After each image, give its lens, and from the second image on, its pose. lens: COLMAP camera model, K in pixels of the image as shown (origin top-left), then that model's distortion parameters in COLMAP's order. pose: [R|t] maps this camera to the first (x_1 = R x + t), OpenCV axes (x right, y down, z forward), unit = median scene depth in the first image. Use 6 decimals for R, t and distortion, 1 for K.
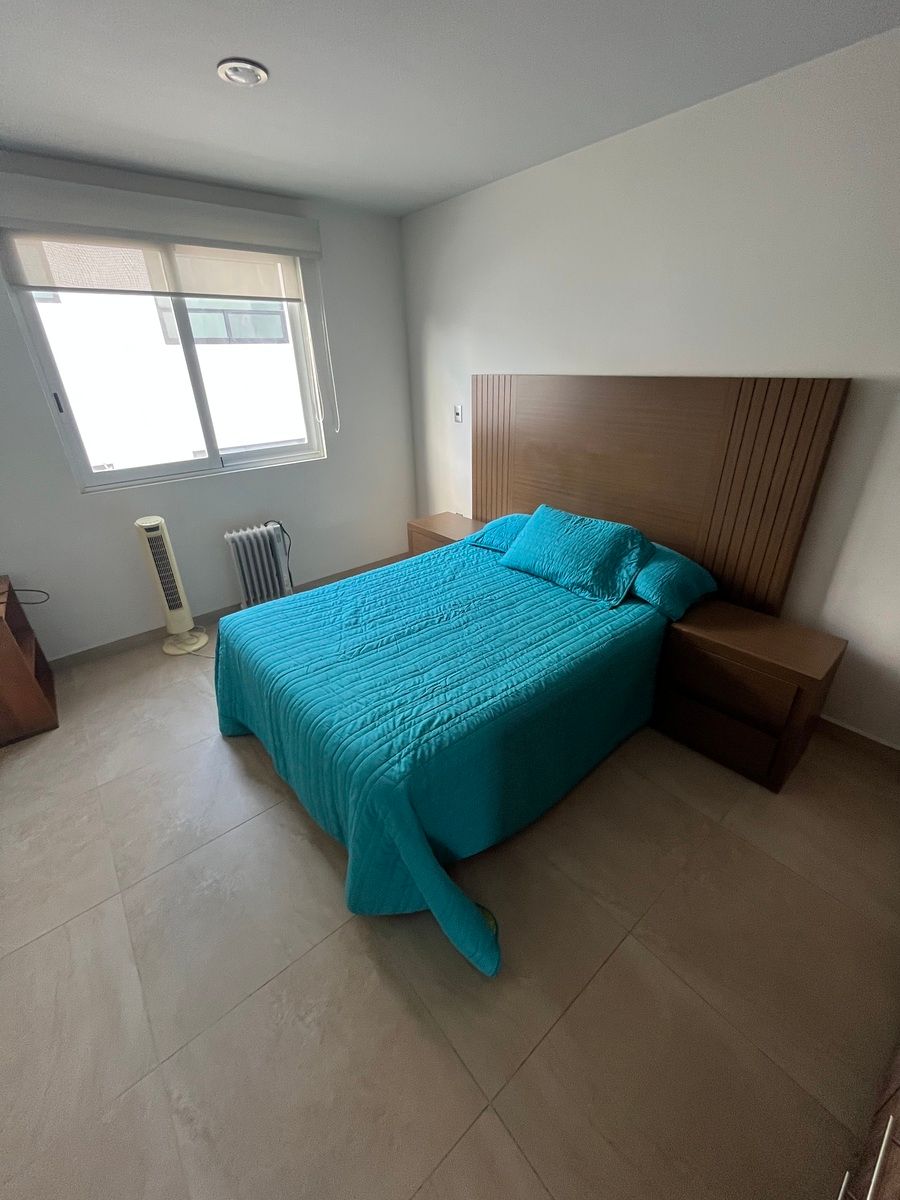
lens RADIAL K [[485.3, 0, 454.4], [0, 485.3, 606.6], [0, 0, 1]] dist [-0.002057, -0.000729]
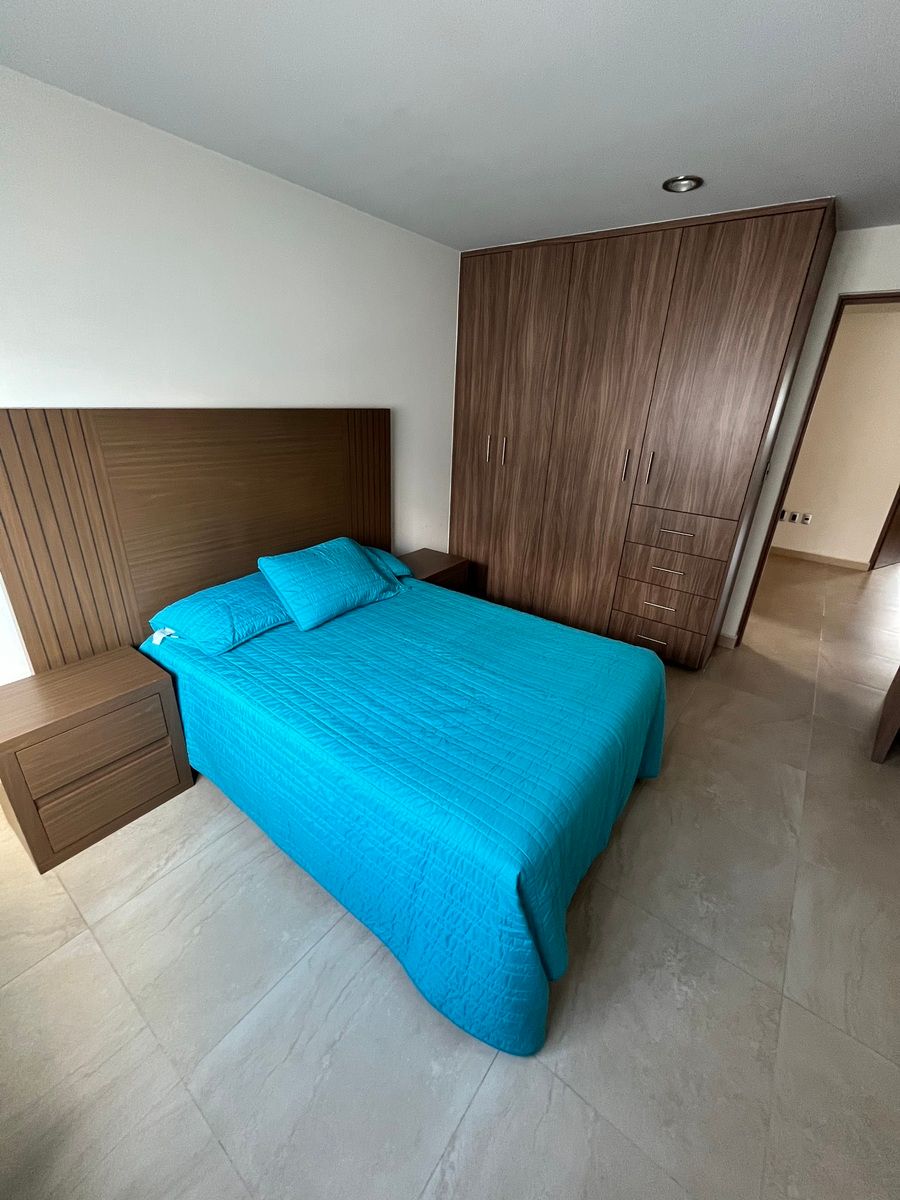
lens RADIAL K [[485.3, 0, 457.1], [0, 485.3, 603.6], [0, 0, 1]] dist [-0.002057, -0.000729]
pose [[-0.230986, -0.375268, 0.897674, -0.792770], [0.416236, 0.795820, 0.439793, -0.439660], [-0.879428, 0.475230, -0.027623, 0.891588]]
